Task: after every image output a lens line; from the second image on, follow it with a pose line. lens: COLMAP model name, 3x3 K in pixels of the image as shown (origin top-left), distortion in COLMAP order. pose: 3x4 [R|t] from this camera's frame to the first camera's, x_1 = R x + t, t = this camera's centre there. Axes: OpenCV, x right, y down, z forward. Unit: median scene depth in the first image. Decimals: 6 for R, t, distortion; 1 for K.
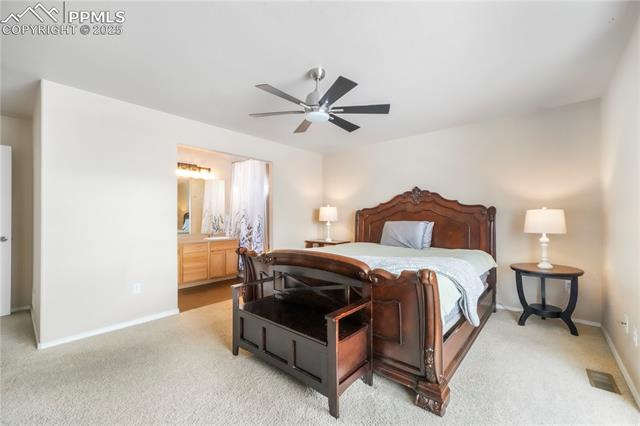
lens RADIAL K [[263.7, 0, 313.8], [0, 263.7, 214.4], [0, 0, 1]] dist [-0.001898, -0.000016]
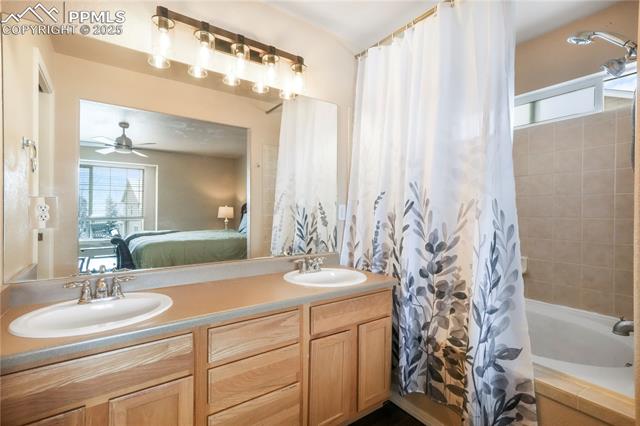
lens RADIAL K [[293.7, 0, 322.4], [0, 293.7, 212.8], [0, 0, 1]] dist [-0.001353, -0.000045]
pose [[0.977330, 0.007053, -0.211606, -0.289468], [-0.003402, 0.999839, 0.017611, 0.008369], [0.211696, -0.016492, 0.977196, 0.648089]]
